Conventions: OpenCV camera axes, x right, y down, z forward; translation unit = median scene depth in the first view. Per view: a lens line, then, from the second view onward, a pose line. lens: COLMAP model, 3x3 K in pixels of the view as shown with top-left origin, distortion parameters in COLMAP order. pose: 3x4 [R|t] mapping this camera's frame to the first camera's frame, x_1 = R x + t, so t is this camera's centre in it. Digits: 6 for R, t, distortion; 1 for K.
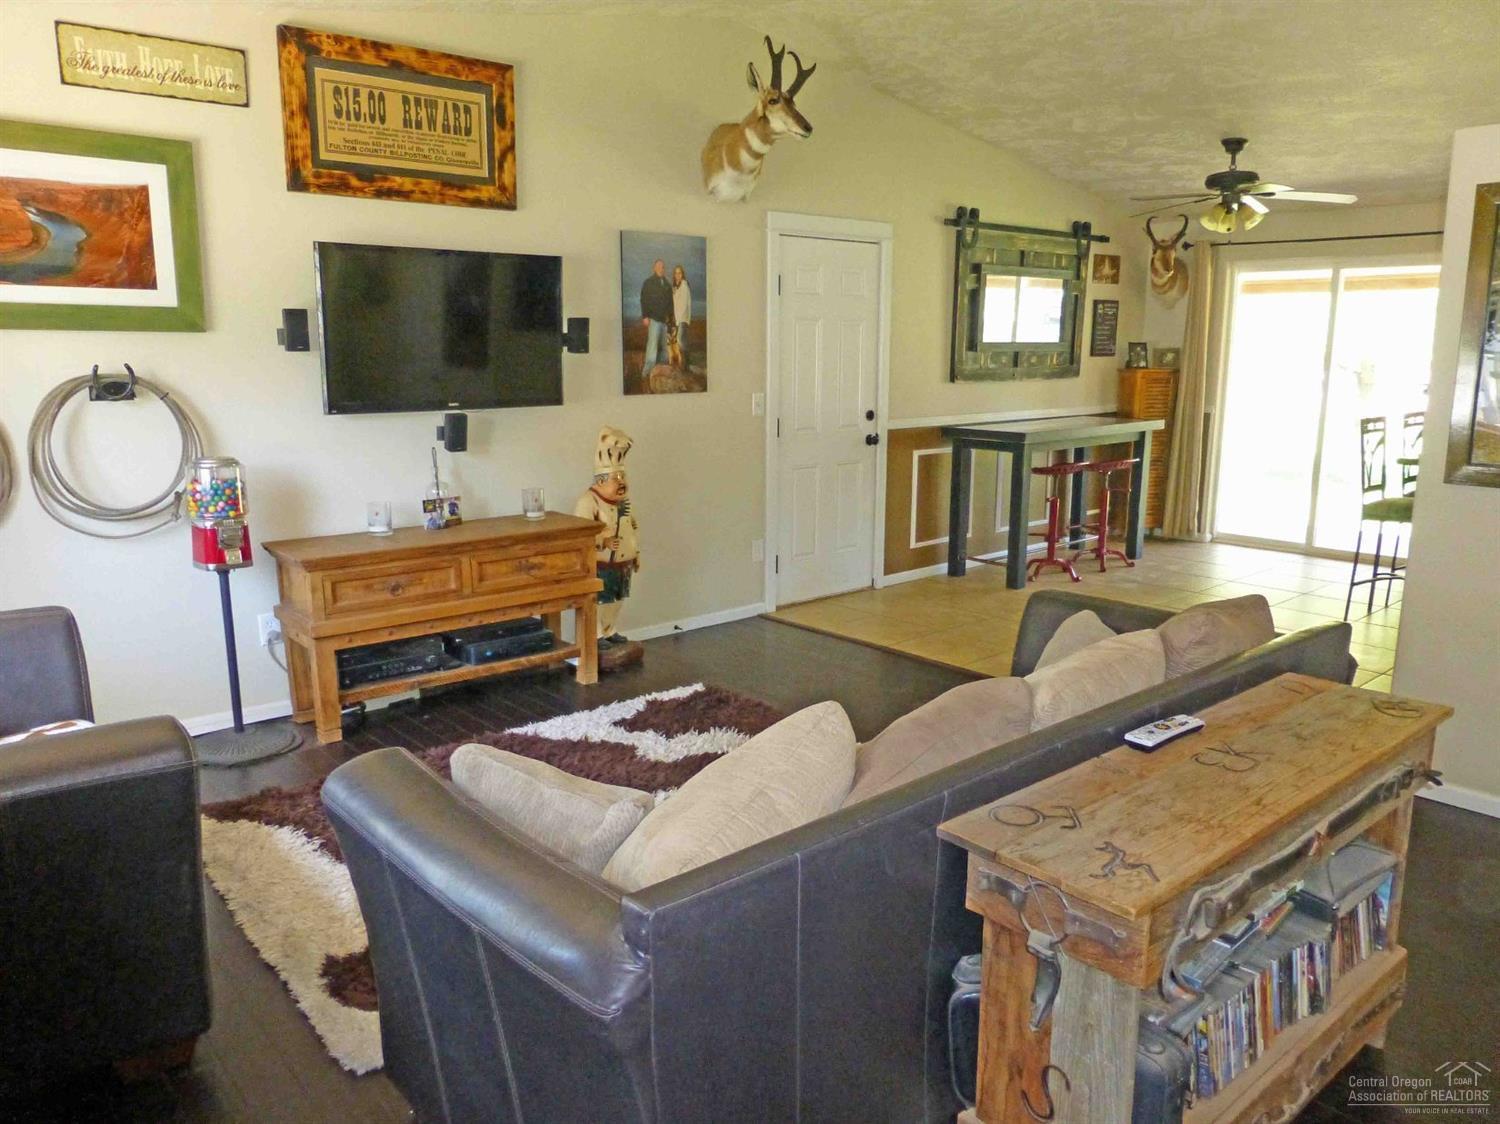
lens RADIAL K [[1118.9, 0, 800.7], [0, 1118.9, 563.4], [0, 0, 1]] dist [-0.004312, -0.000755]
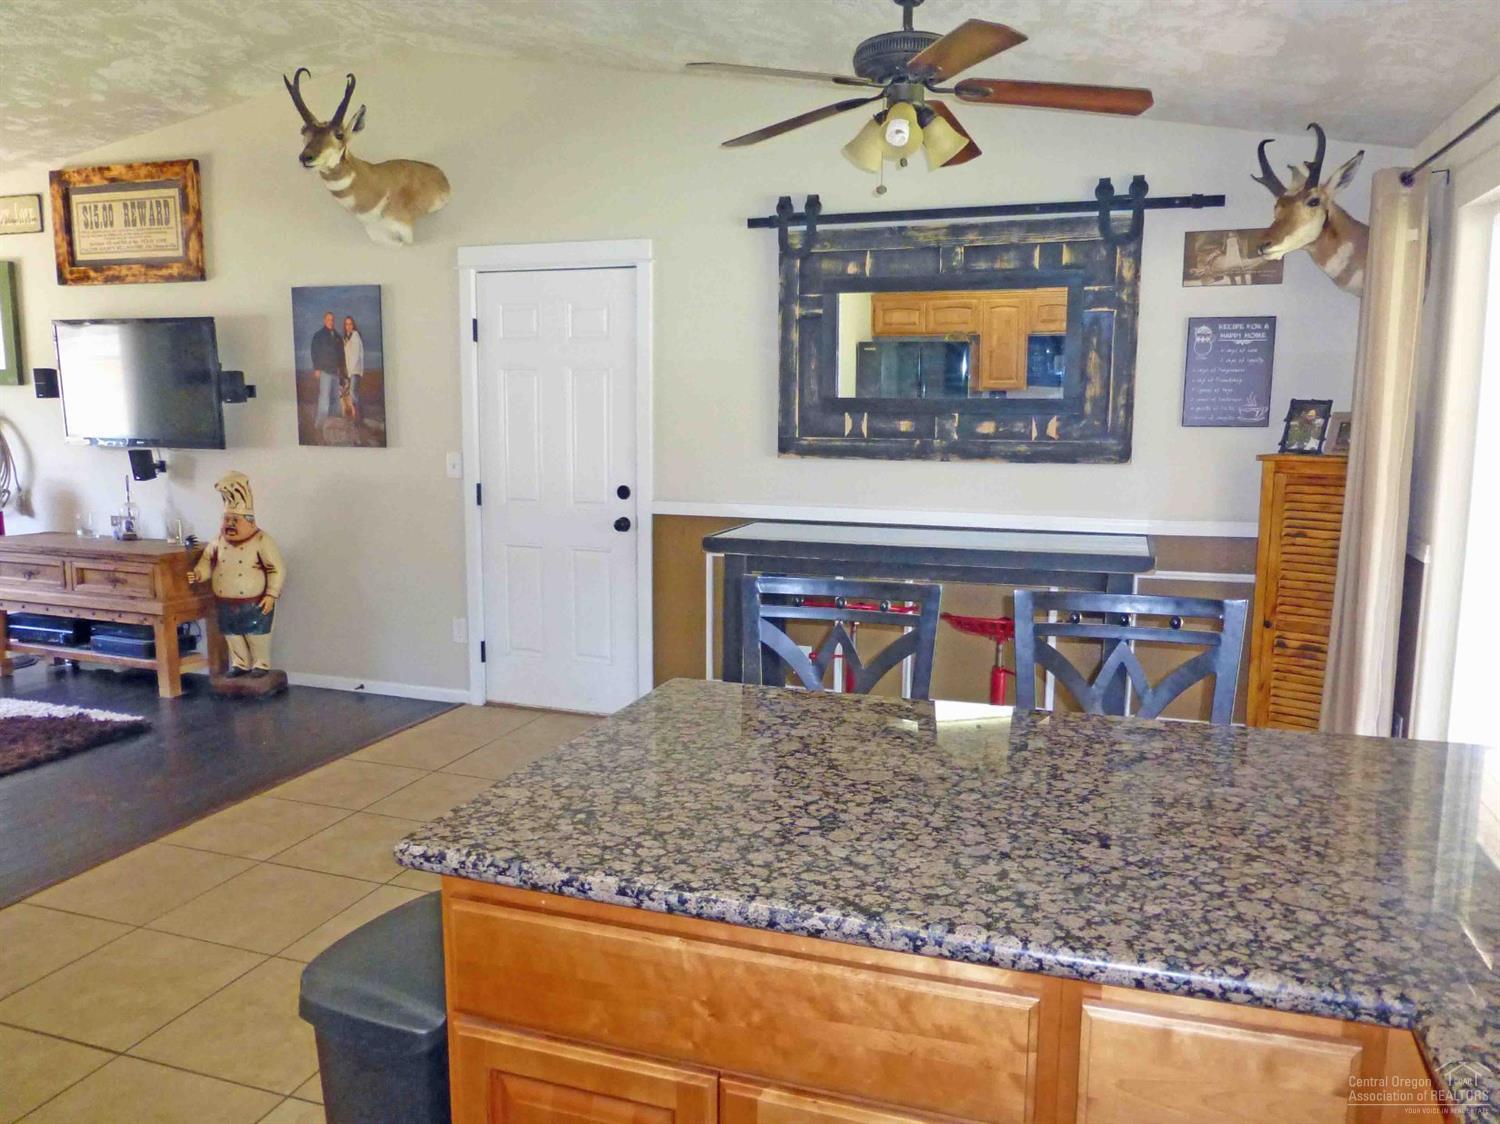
lens RADIAL K [[1129.2, 0, 750.0], [0, 1129.2, 562.0], [0, 0, 1]] dist [0.005912, -0.001697]
pose [[0.458098, 0.119258, -0.880865, 1.122154], [-0.184223, 0.982181, 0.037169, -0.184933], [0.869602, 0.145248, 0.471905, 1.025475]]
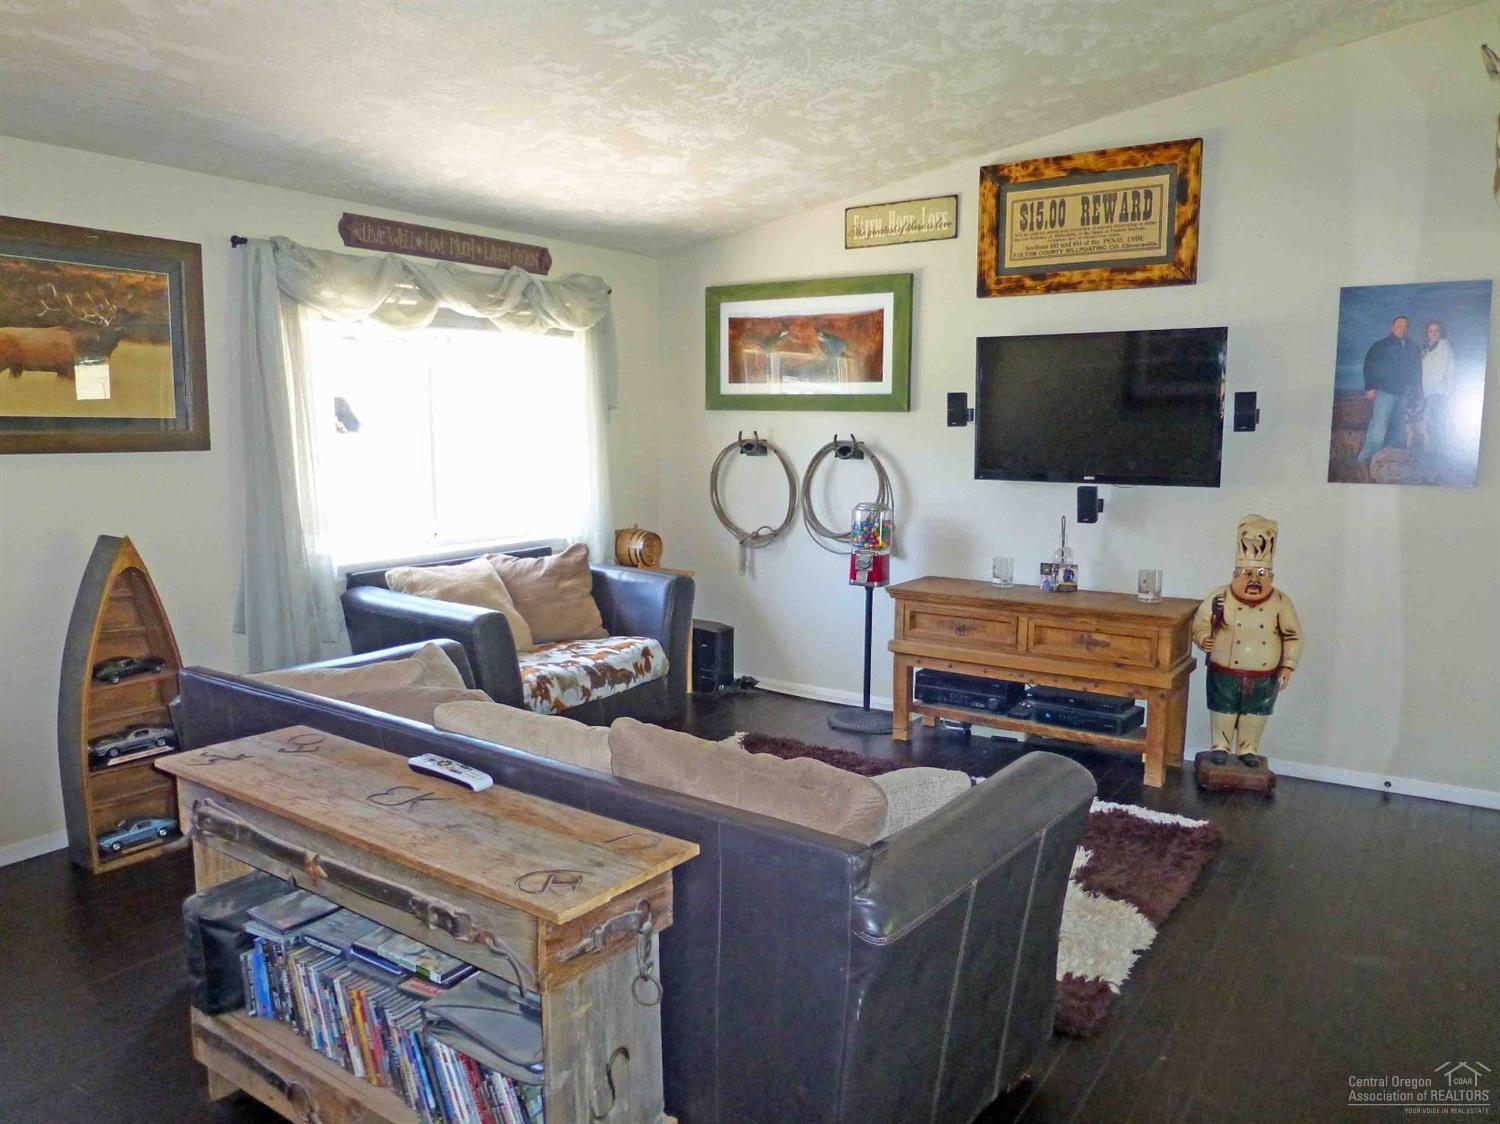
lens RADIAL K [[1112.9, 0, 750.0], [0, 1112.9, 562.0], [0, 0, 1]] dist [0.017664, -0.053197]
pose [[0.234399, 0.118166, -0.964932, 0.636683], [-0.191963, 0.978667, 0.073217, -0.081508], [0.952999, 0.168069, 0.252082, 0.452126]]
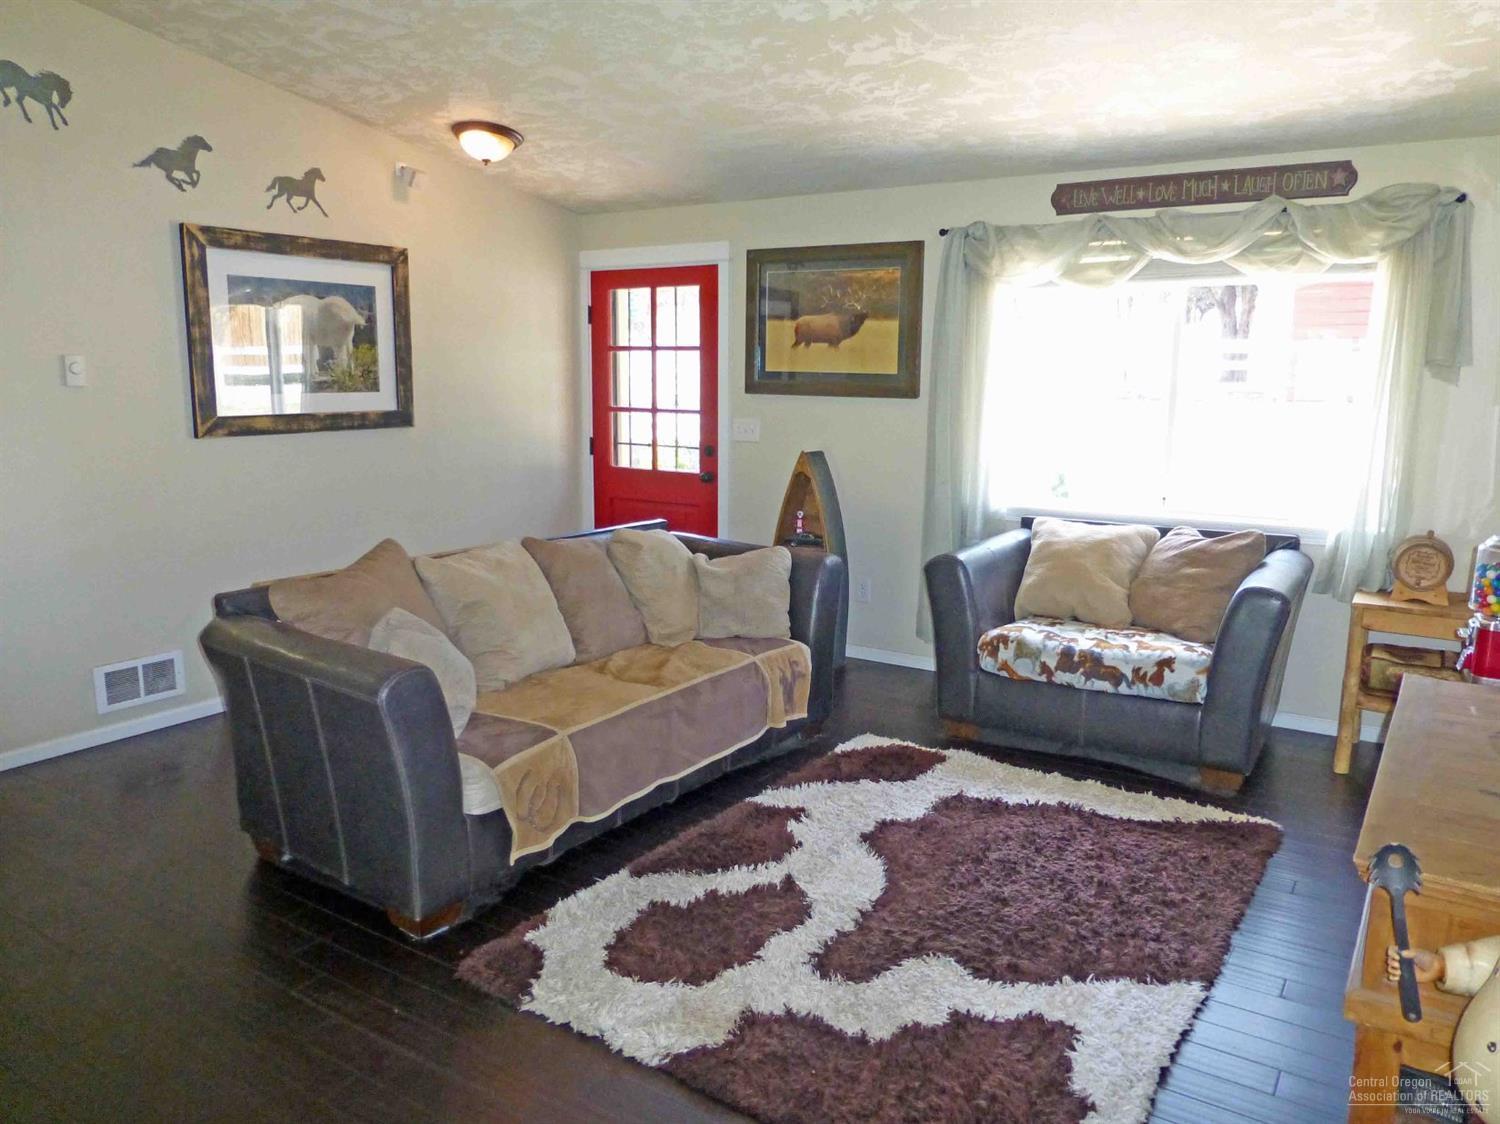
lens RADIAL K [[1112.9, 0, 750.0], [0, 1112.9, 562.0], [0, 0, 1]] dist [0.017664, -0.053197]
pose [[-0.972999, 0.025080, -0.229441, 0.121890], [-0.059617, 0.933036, 0.354810, -0.261538], [0.222976, 0.358909, -0.906348, 1.315573]]
